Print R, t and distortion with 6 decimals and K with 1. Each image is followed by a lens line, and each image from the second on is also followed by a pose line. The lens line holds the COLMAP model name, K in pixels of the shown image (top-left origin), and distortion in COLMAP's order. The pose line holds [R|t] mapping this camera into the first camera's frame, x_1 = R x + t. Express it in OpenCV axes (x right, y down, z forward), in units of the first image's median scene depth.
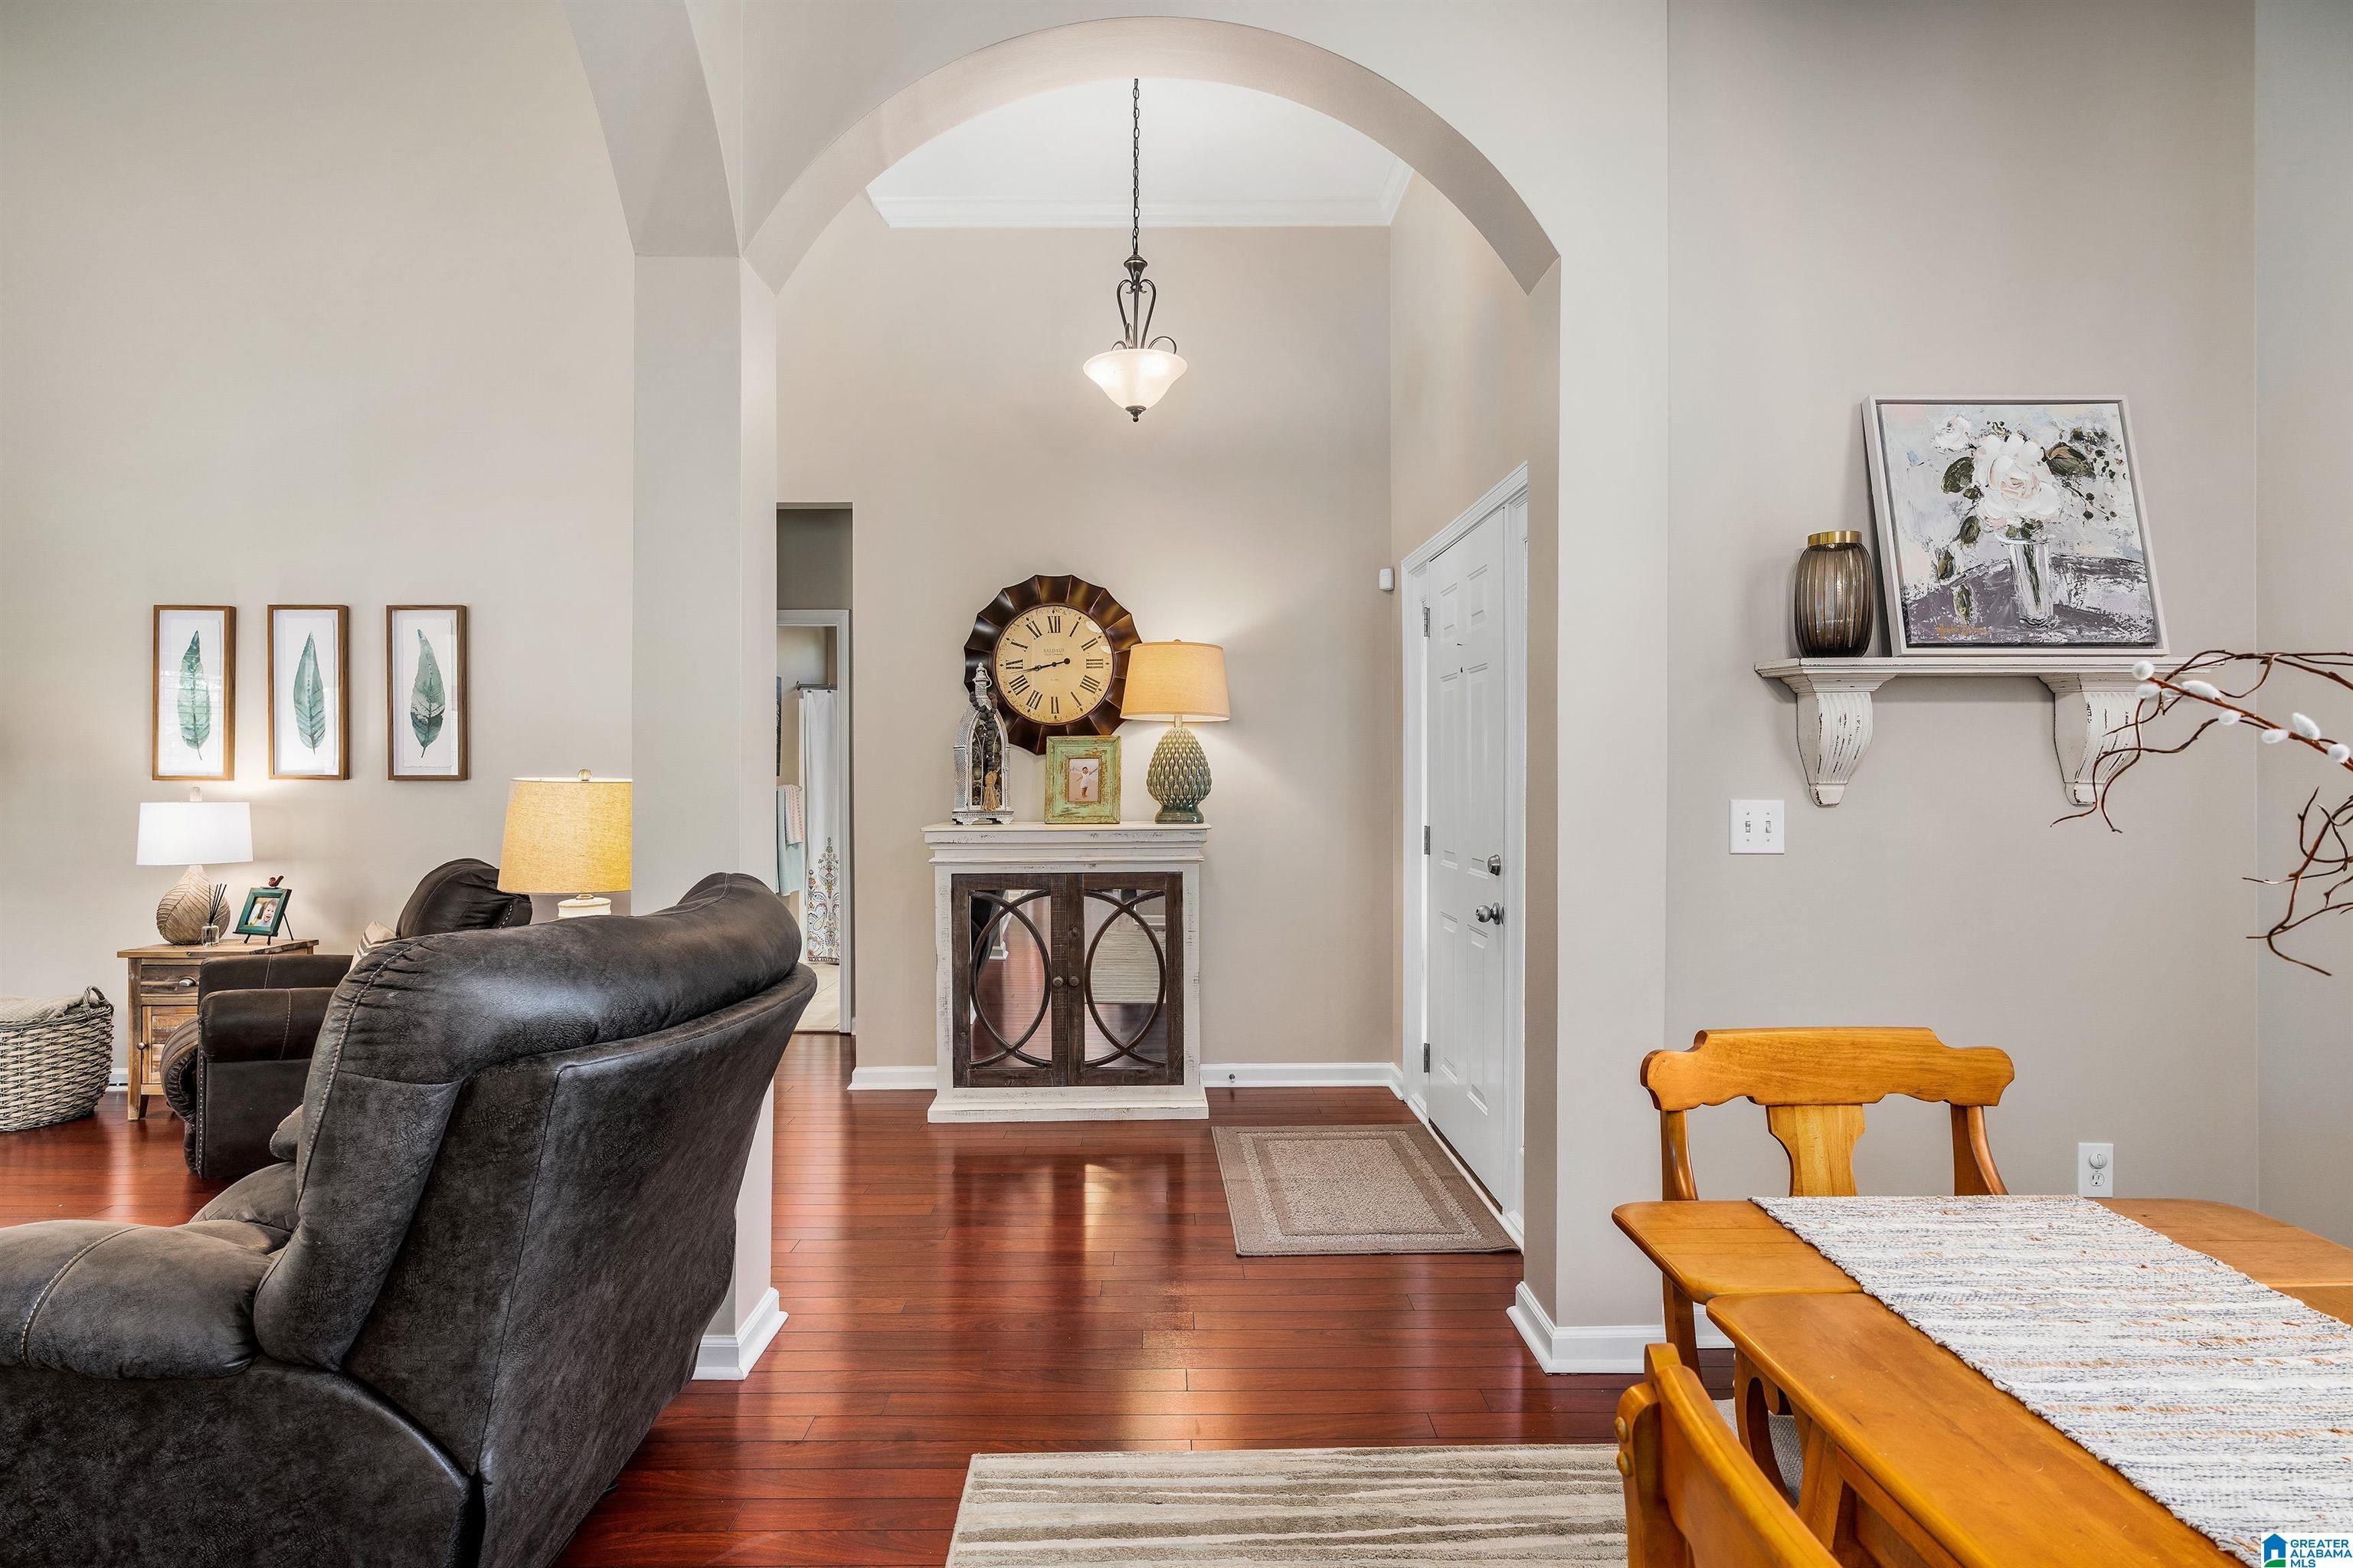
lens RADIAL K [[1239.0, 0, 1180.8], [0, 1239.0, 778.9], [0, 0, 1]] dist [-0.007128, 0.001817]
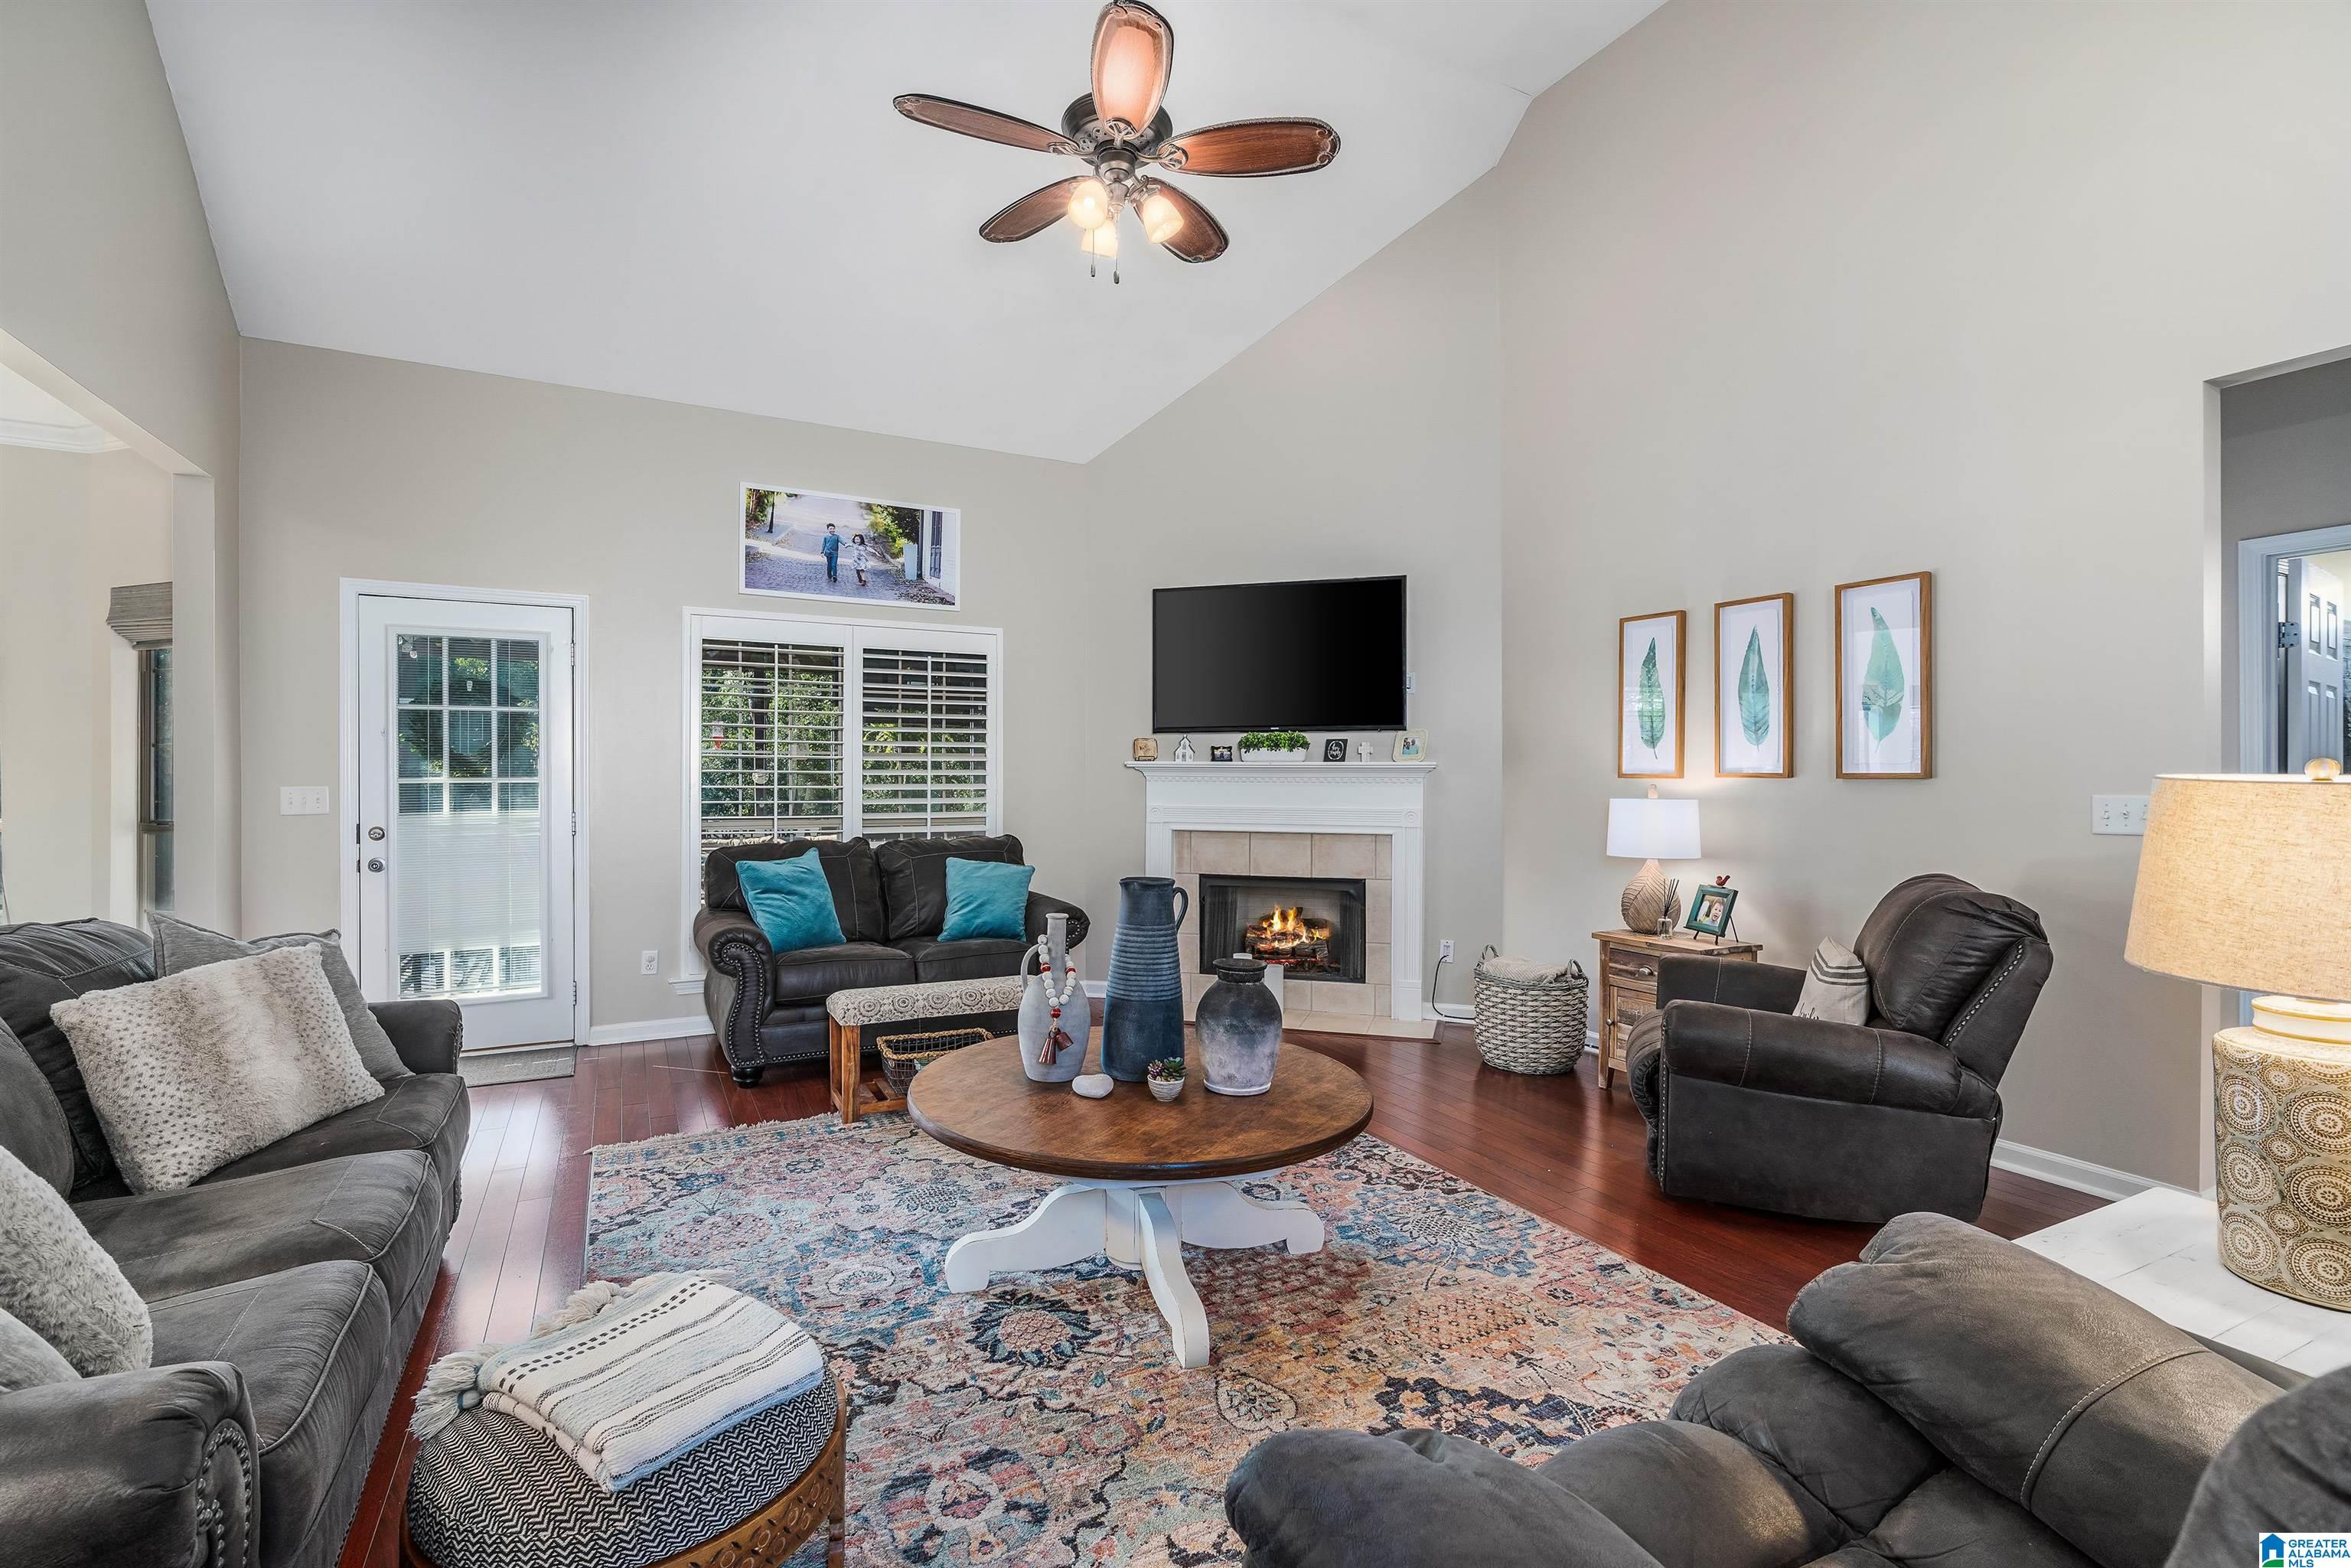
lens RADIAL K [[1035.7, 0, 1177.2], [0, 1035.7, 775.8], [0, 0, 1]] dist [-0.009134, 0.001864]
pose [[0.452047, 0.003162, -0.891988, -0.193688], [0.000637, 0.999992, 0.003868, -0.004586], [0.891994, -0.002317, 0.452042, 0.237895]]
